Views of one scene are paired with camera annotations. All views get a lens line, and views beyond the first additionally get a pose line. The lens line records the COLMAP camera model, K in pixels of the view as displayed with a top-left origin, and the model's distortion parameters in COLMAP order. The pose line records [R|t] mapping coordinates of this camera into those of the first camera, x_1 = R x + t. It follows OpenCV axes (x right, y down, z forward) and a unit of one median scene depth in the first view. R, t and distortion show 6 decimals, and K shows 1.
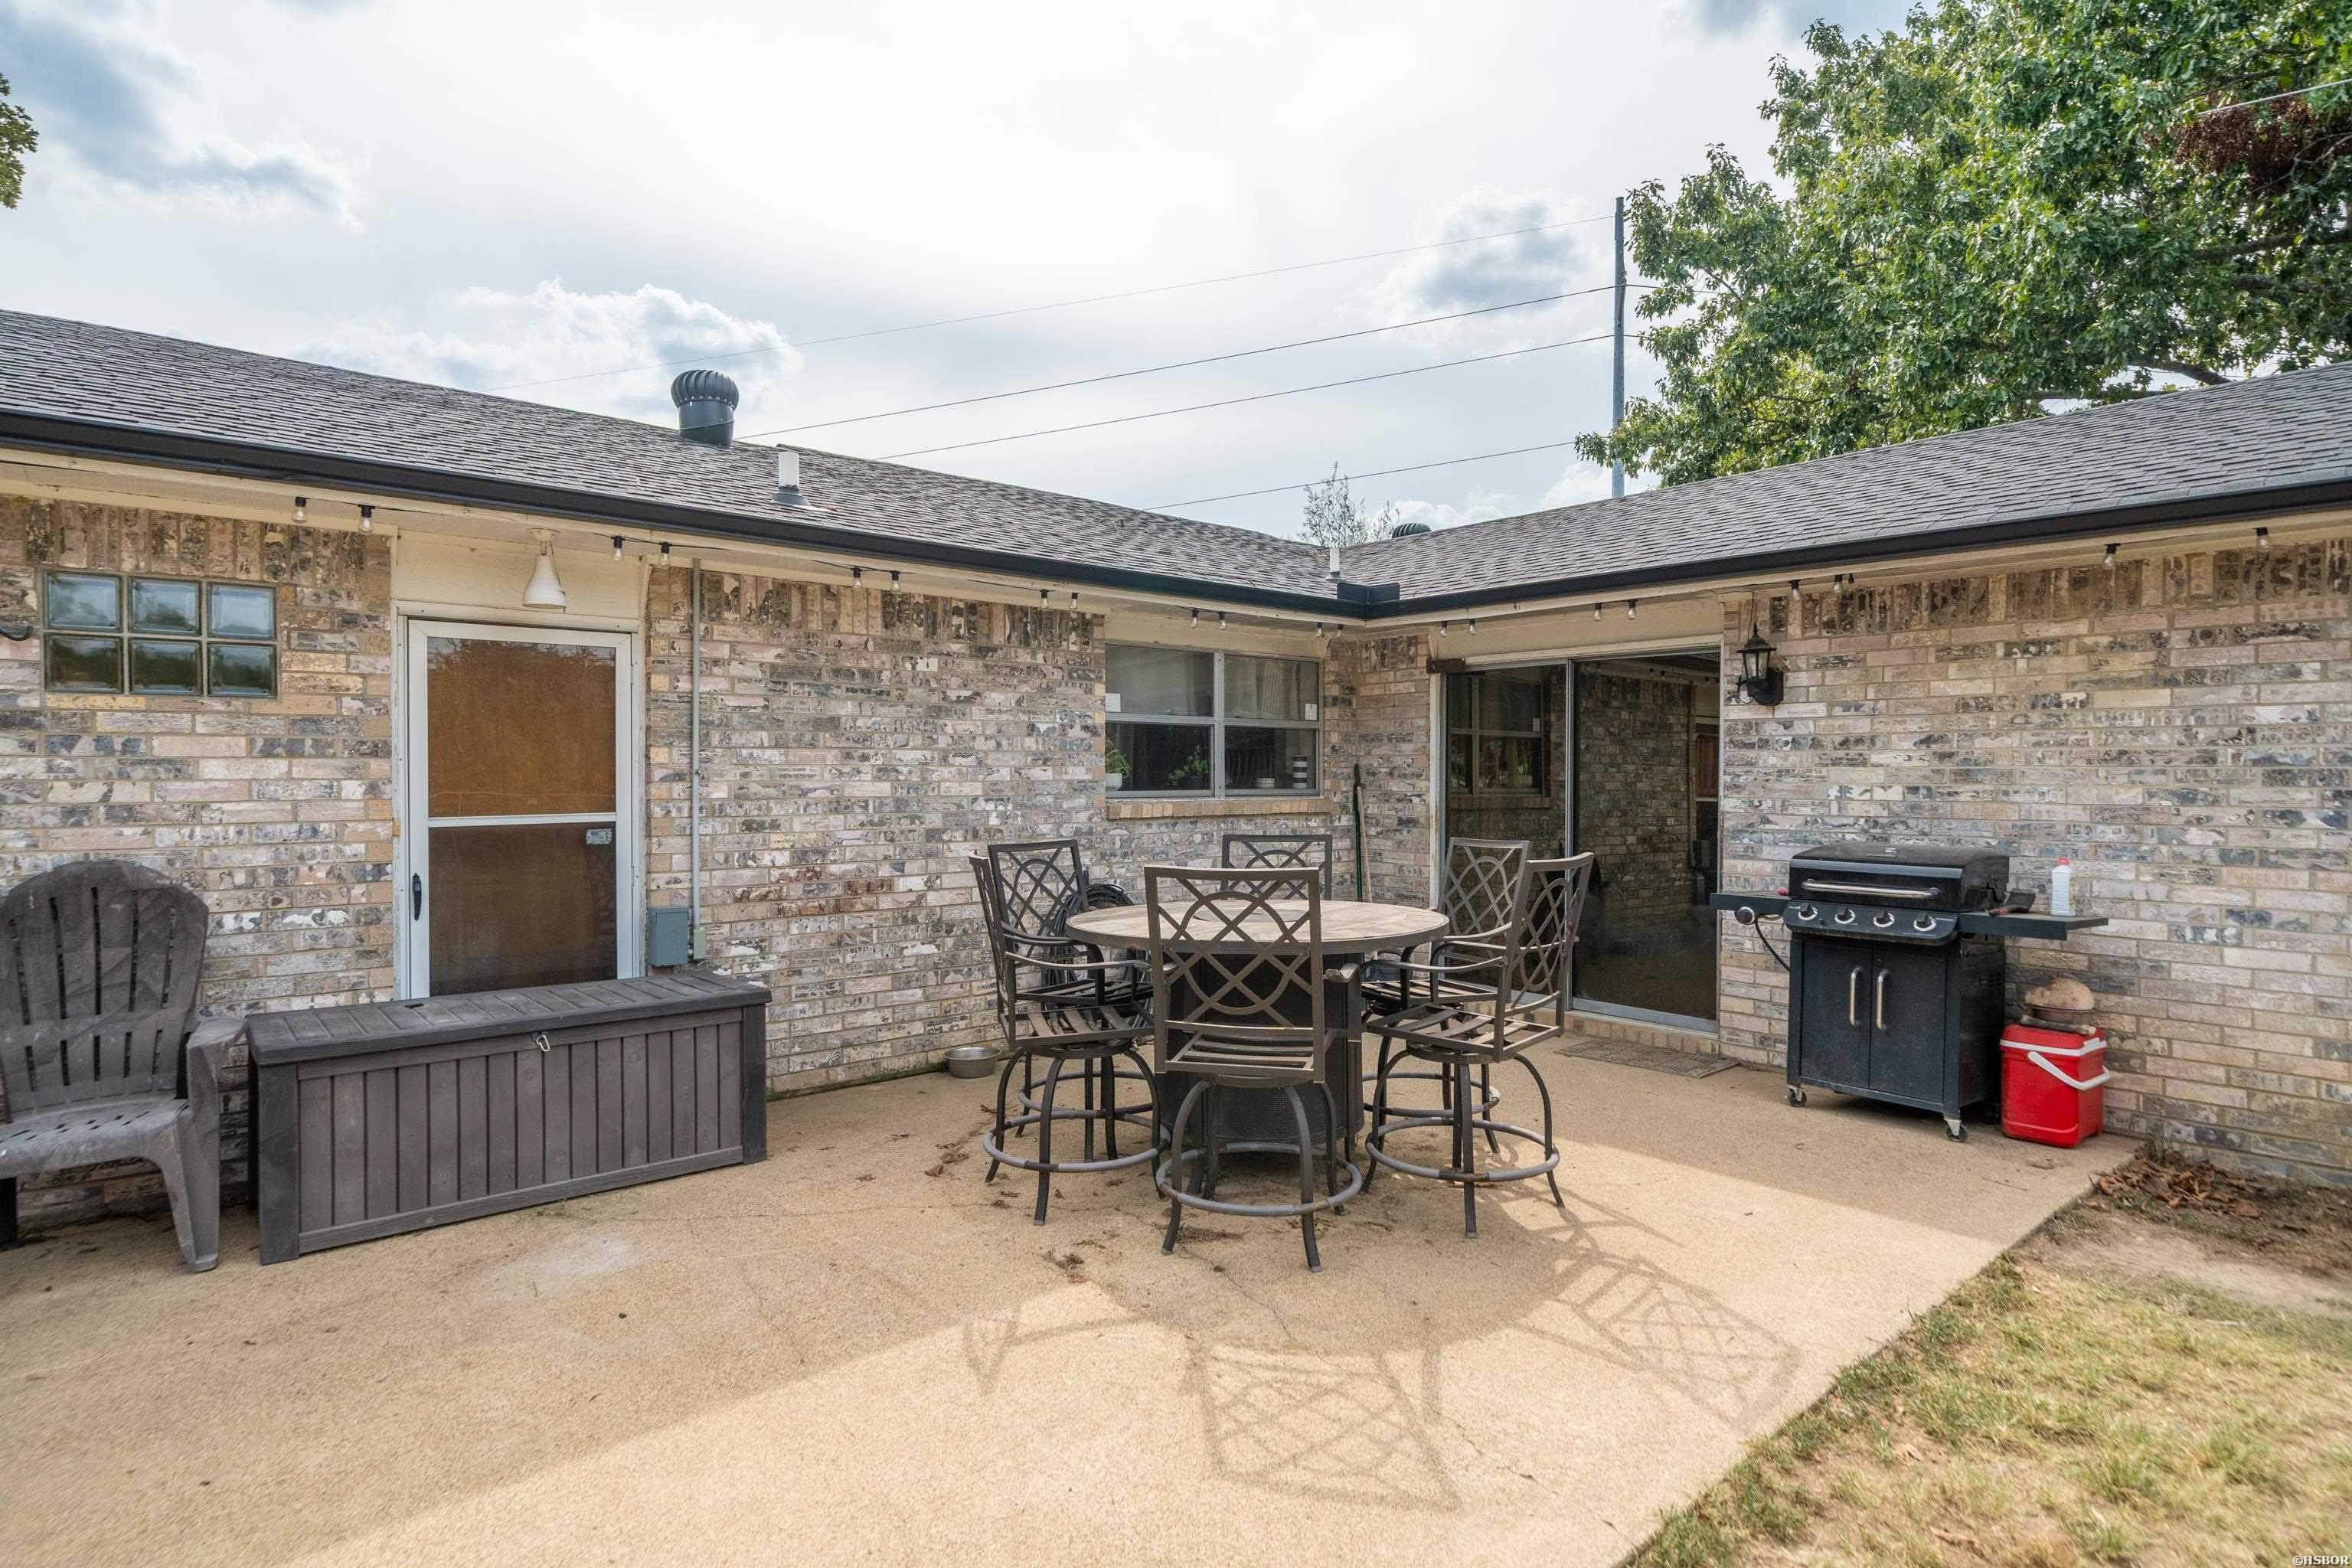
lens RADIAL K [[1188.3, 0, 1176.0], [0, 1188.3, 784.0], [0, 0, 1]] dist [0.000506, 0.000683]
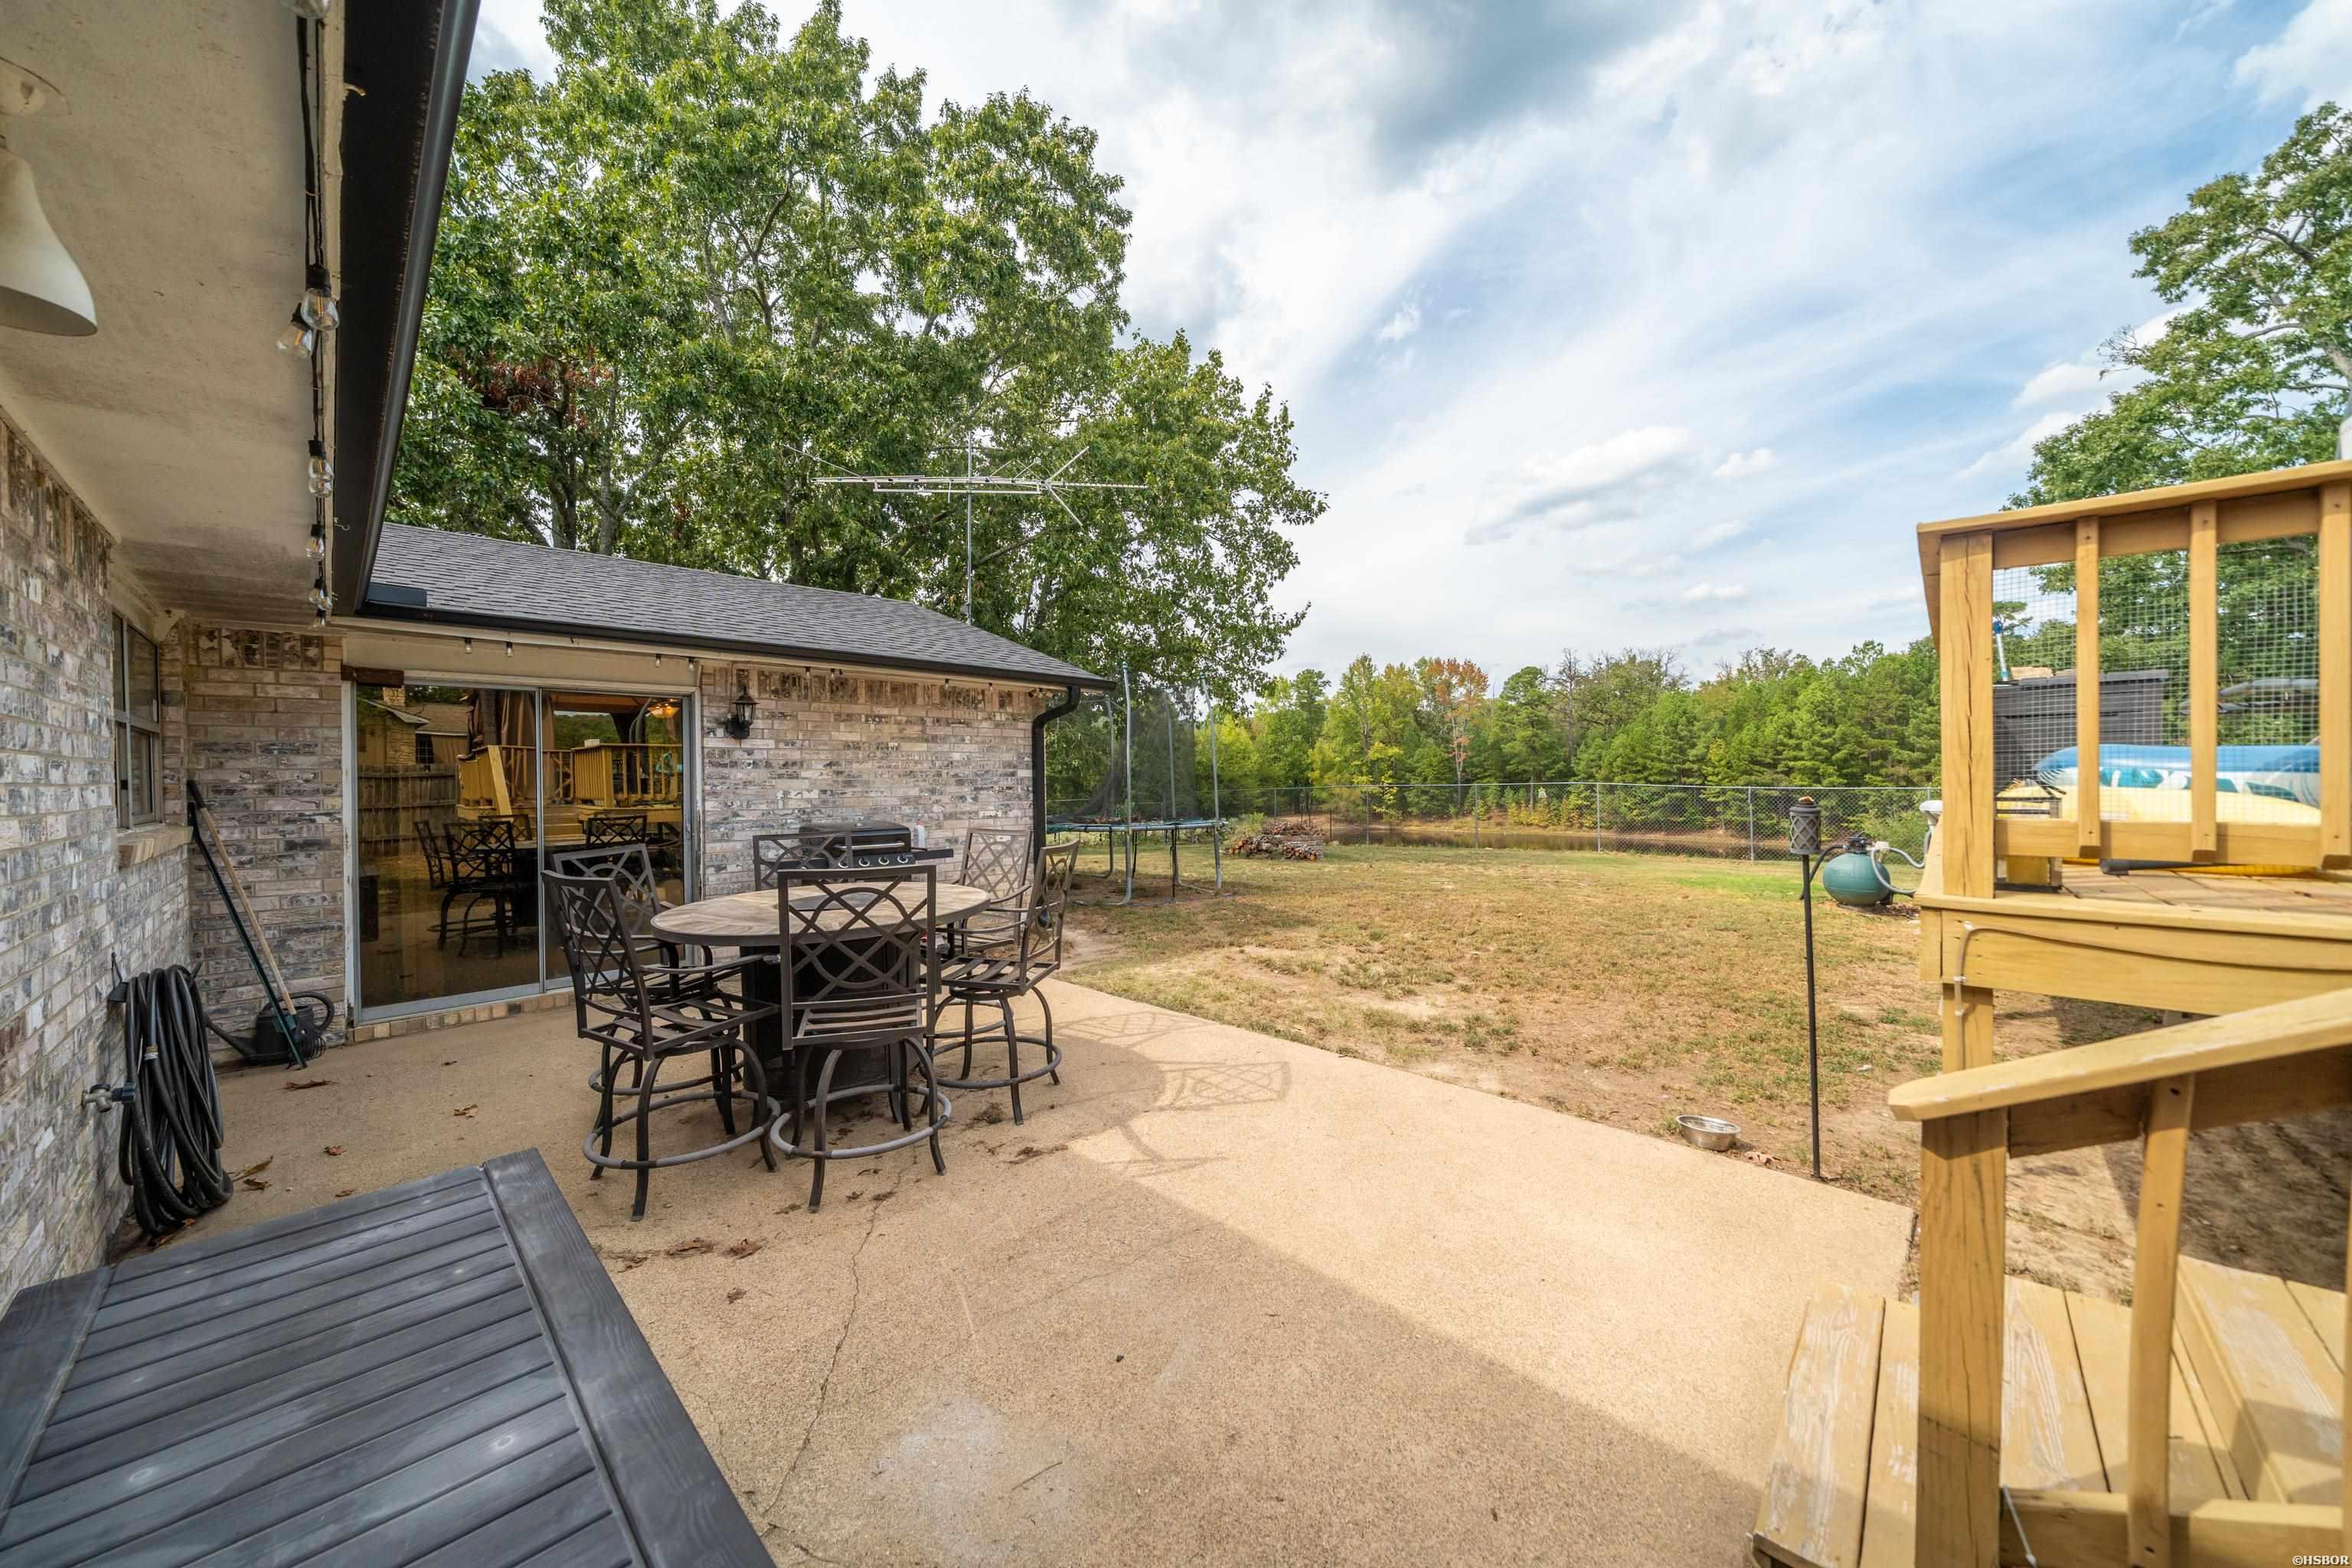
lens RADIAL K [[807.9, 0, 1176.0], [0, 807.9, 784.0], [0, 0, 1]] dist [-0.001299, -0.000033]
pose [[-0.066402, -0.011336, 0.997729, -0.683751], [0.018831, 0.999743, 0.012612, -0.013359], [-0.997615, 0.019626, -0.066171, 0.608005]]
